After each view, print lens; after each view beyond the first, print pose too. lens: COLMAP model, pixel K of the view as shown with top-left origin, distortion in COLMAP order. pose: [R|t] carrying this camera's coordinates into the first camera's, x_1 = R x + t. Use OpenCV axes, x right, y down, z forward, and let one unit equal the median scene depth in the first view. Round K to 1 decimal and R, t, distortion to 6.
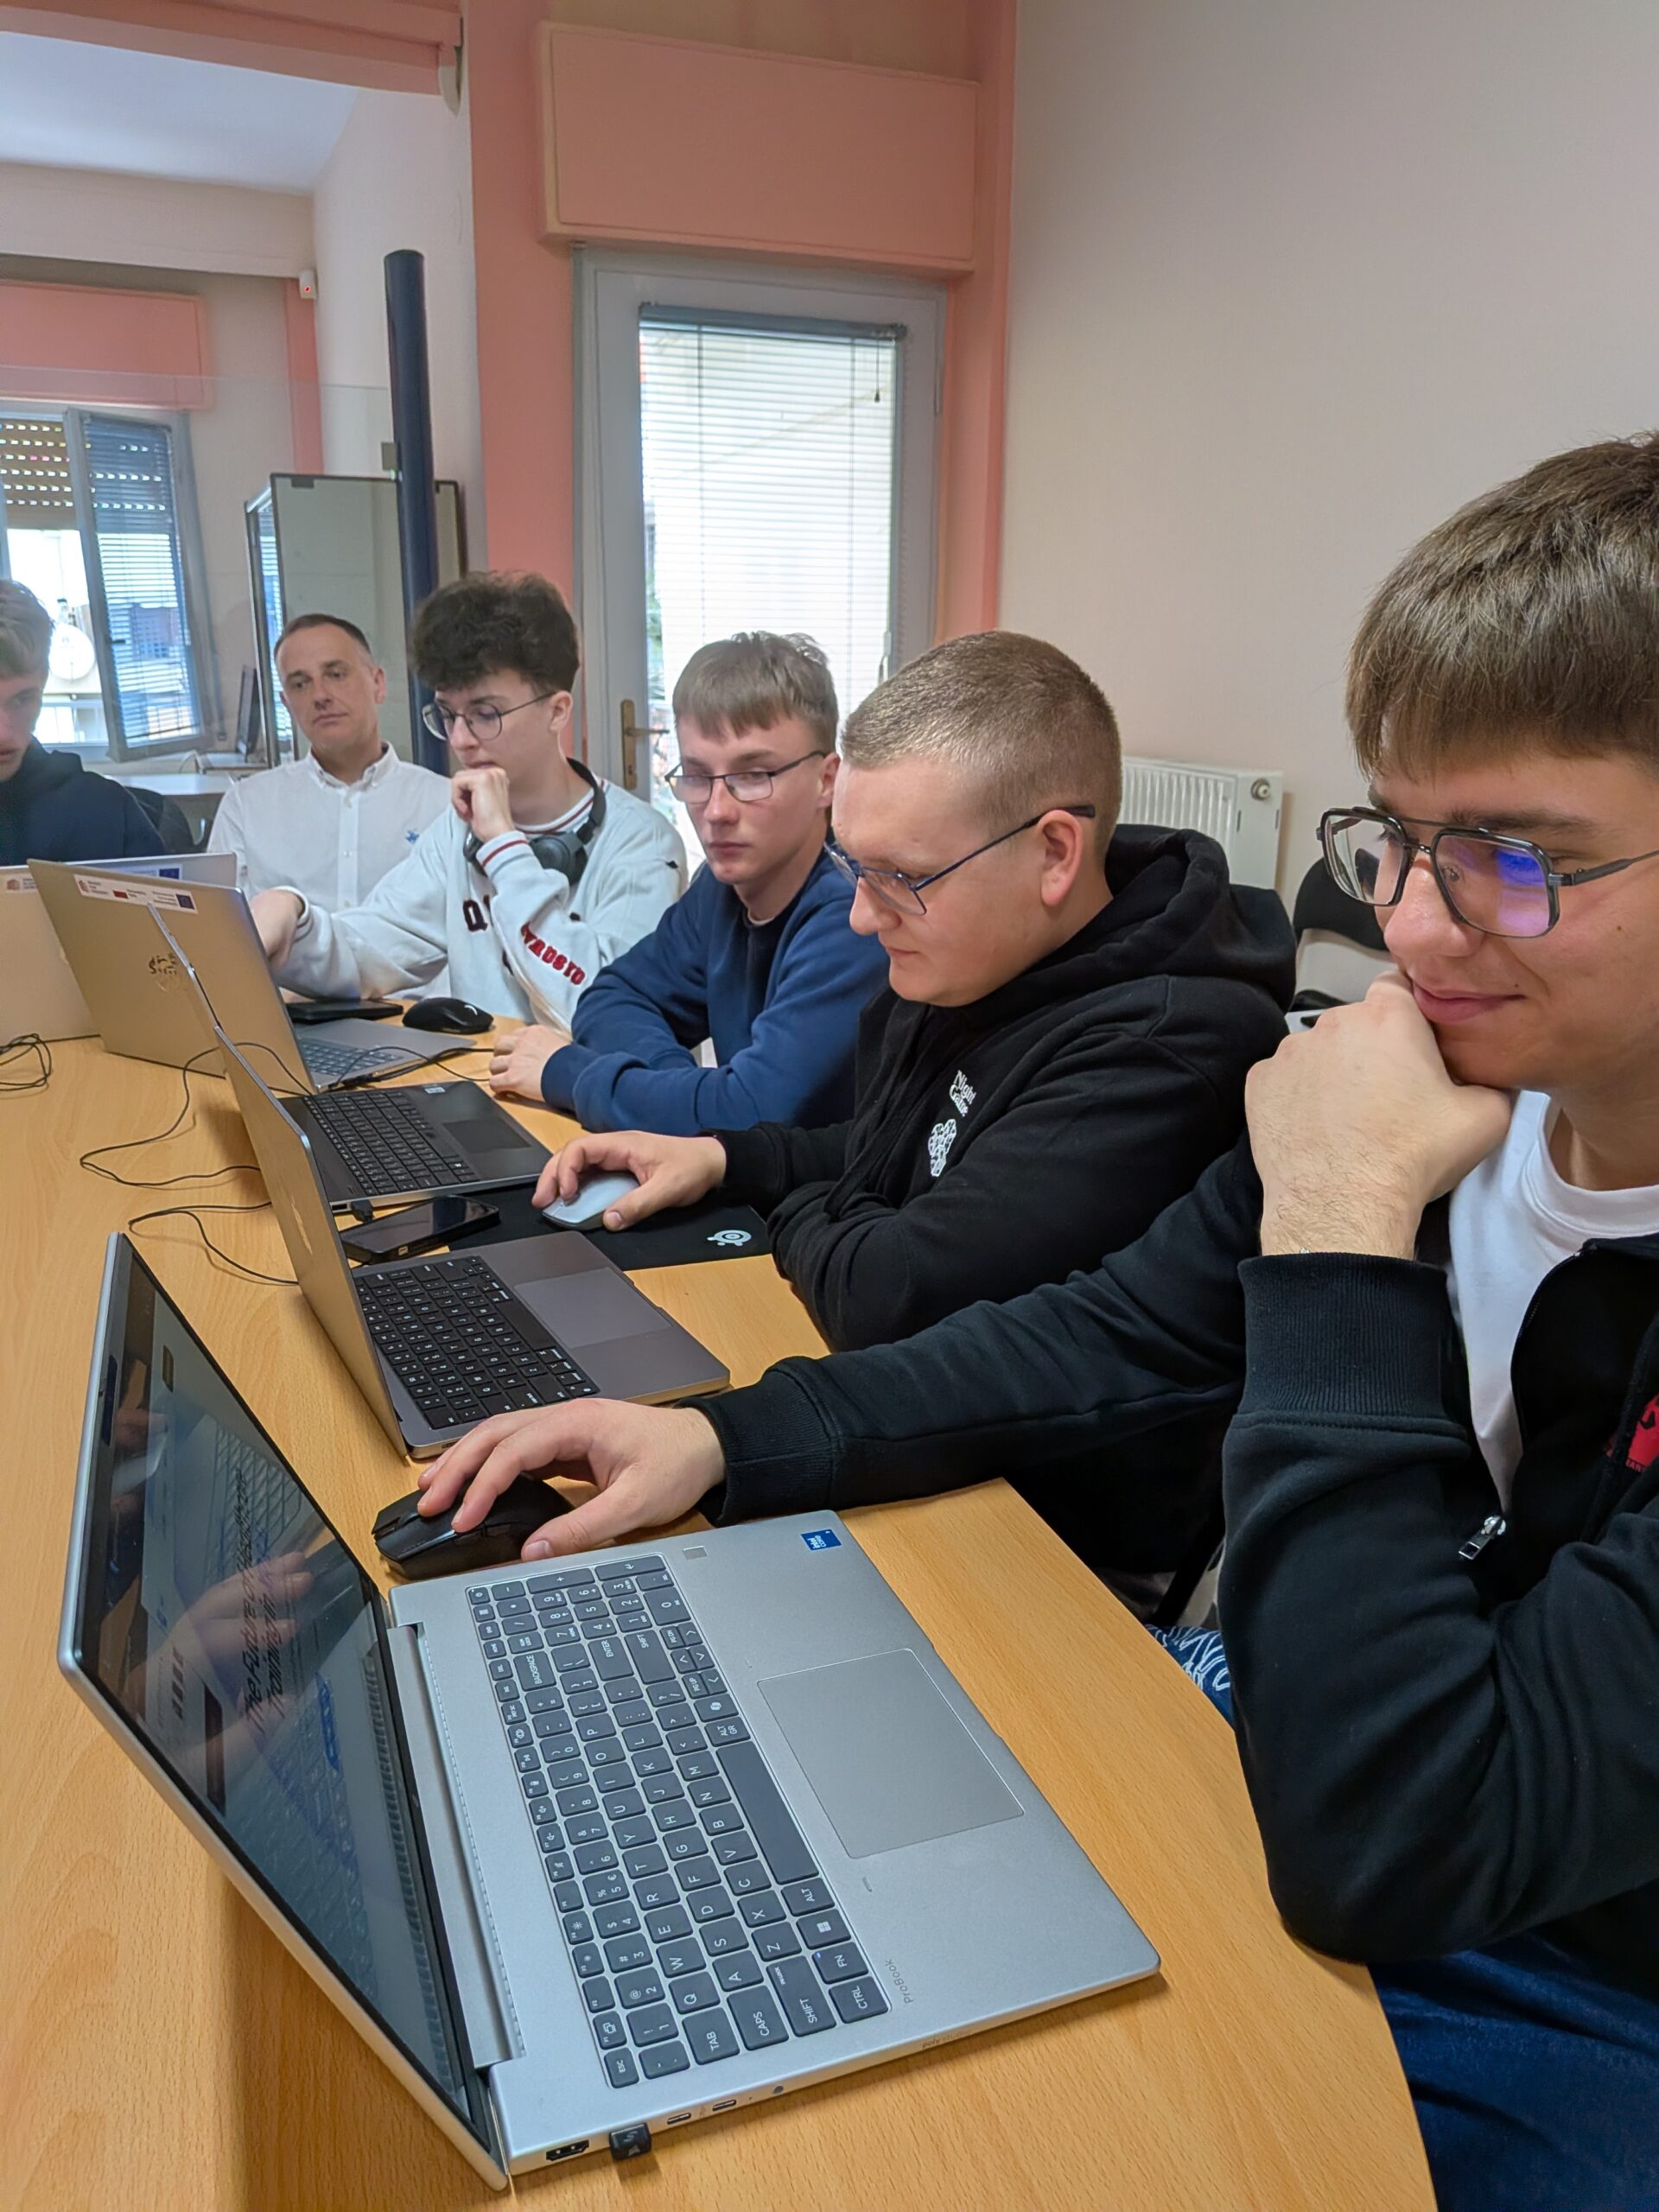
lens RADIAL K [[1582.8, 0, 824.4], [0, 1582.8, 1078.5], [0, 0, 1]] dist [0.005275, -0.027201]
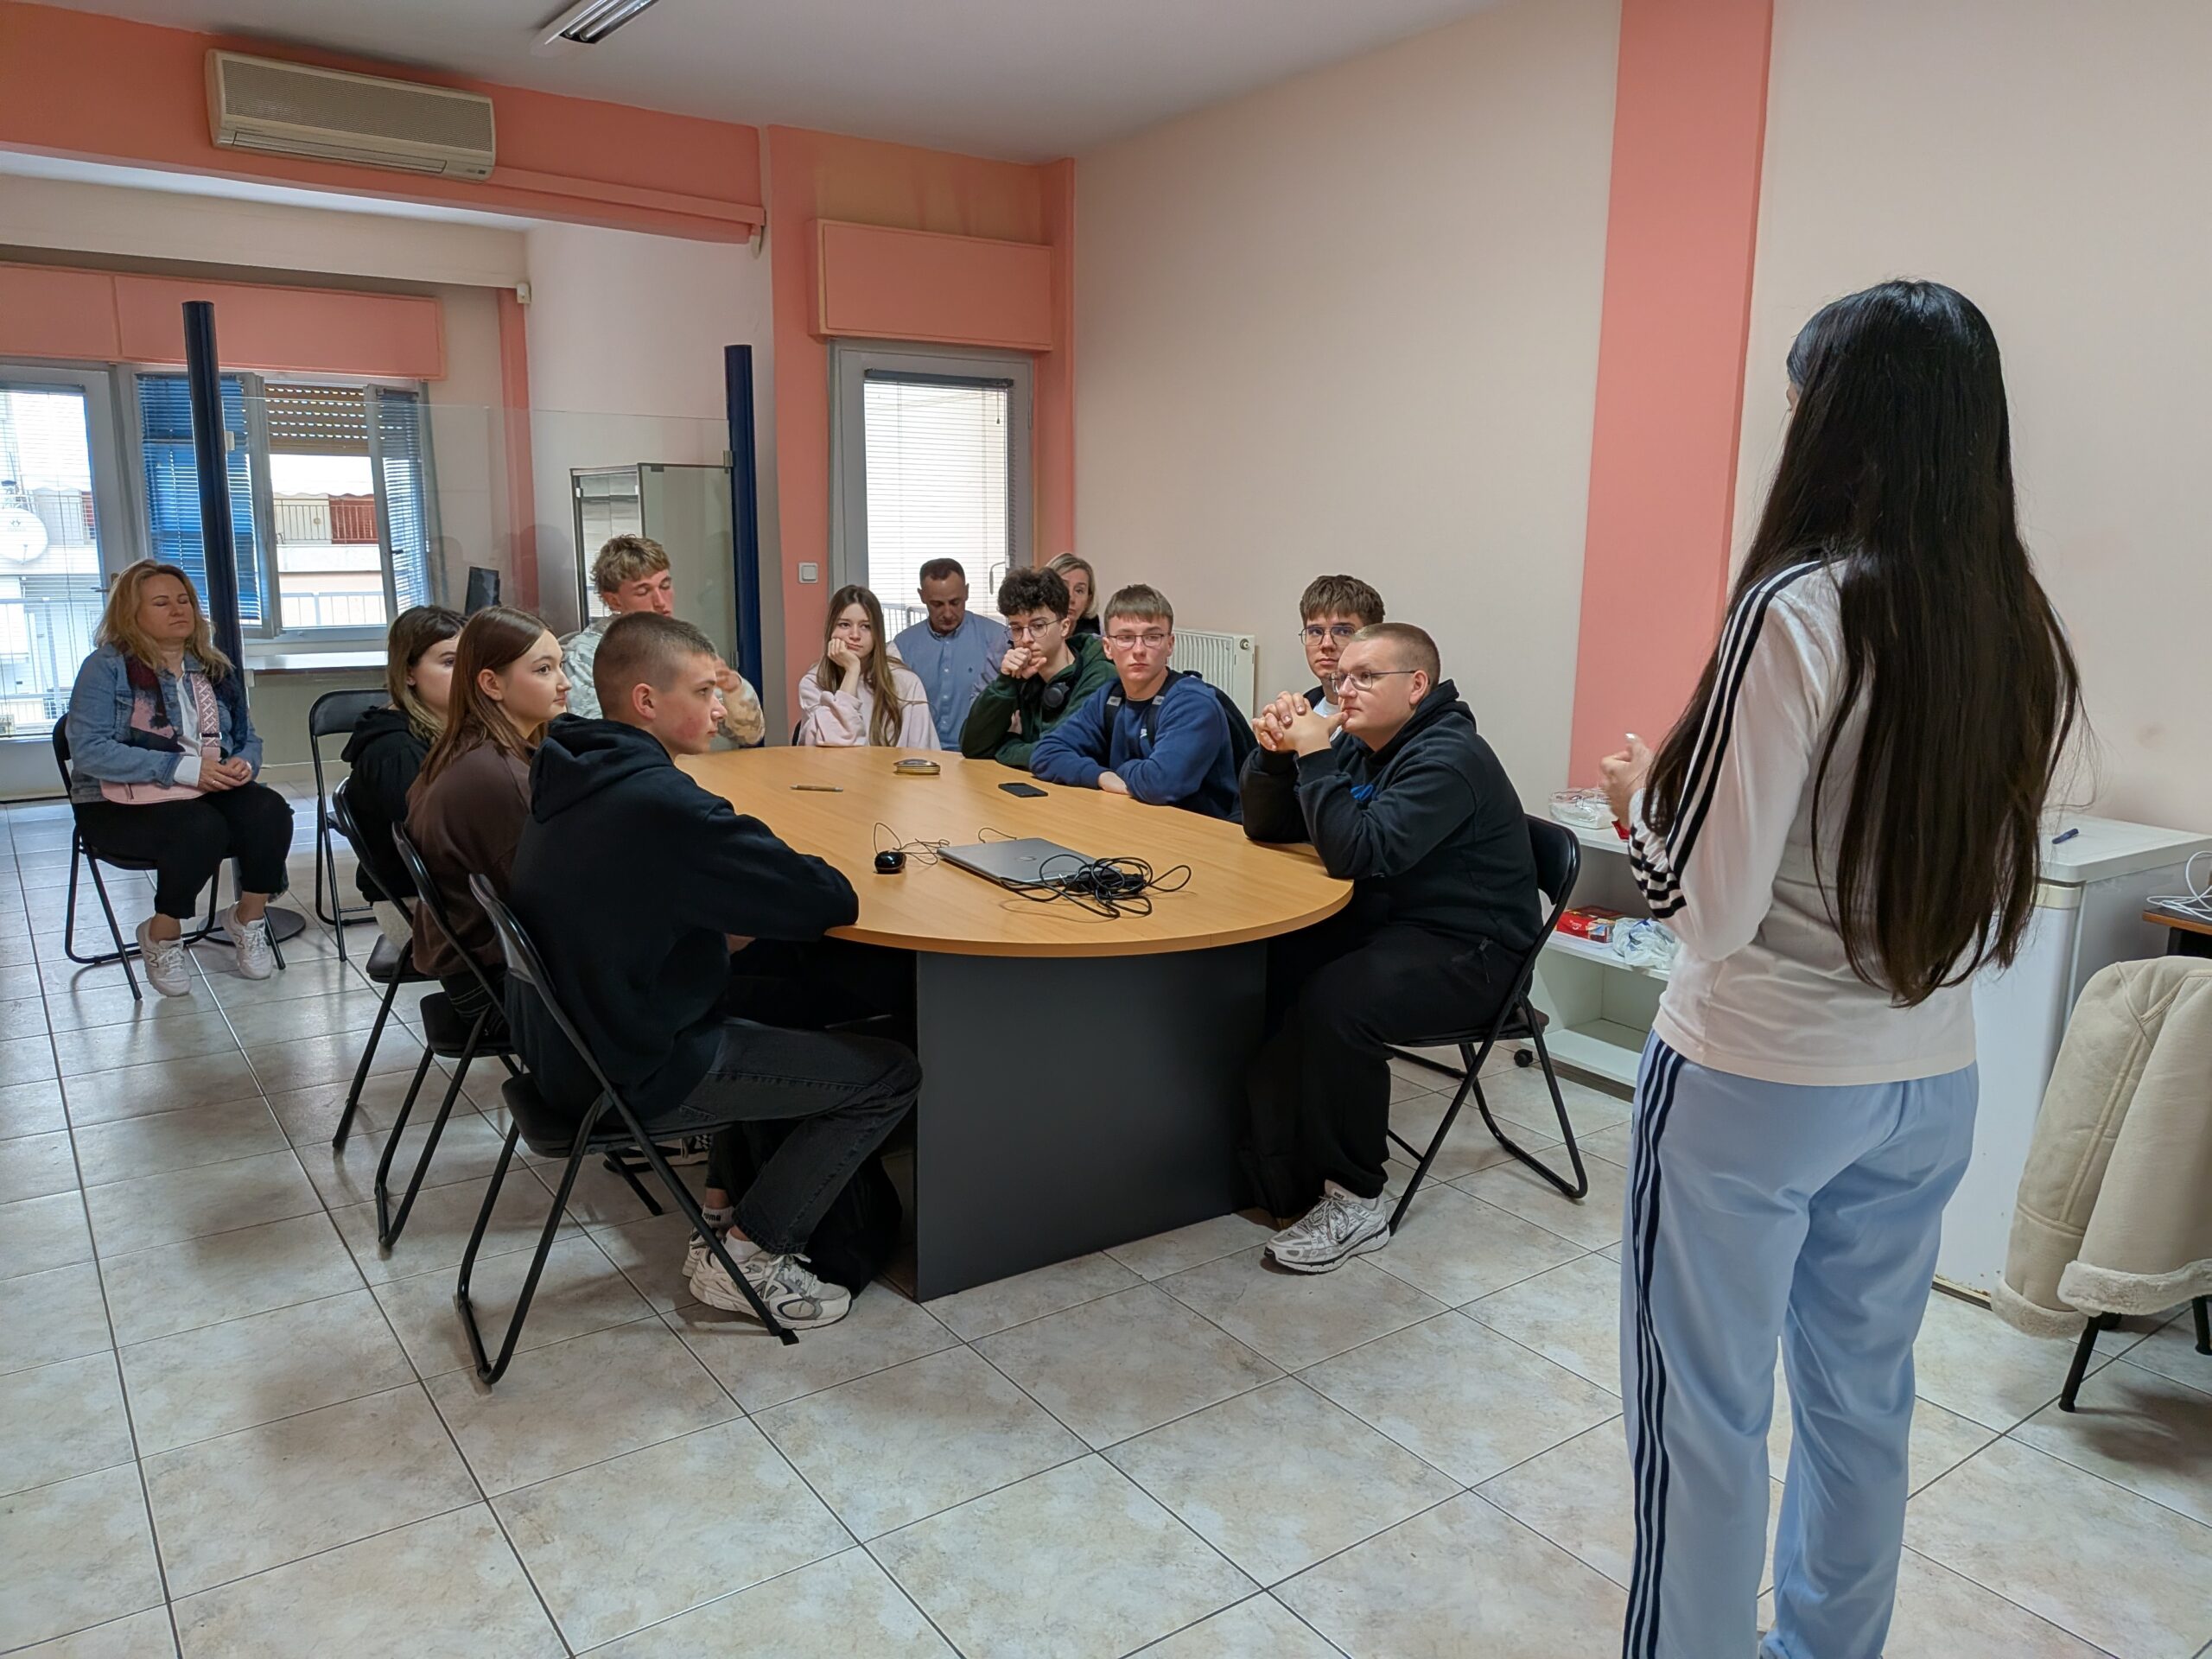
lens RADIAL K [[1582.8, 0, 1154.6], [0, 1582.8, 831.5], [0, 0, 1]] dist [0.005275, -0.027201]
pose [[0.963699, -0.048275, 0.262589, -0.287123], [0.065603, 0.996181, -0.057623, 0.126592], [-0.258805, 0.072758, 0.963186, -0.690178]]
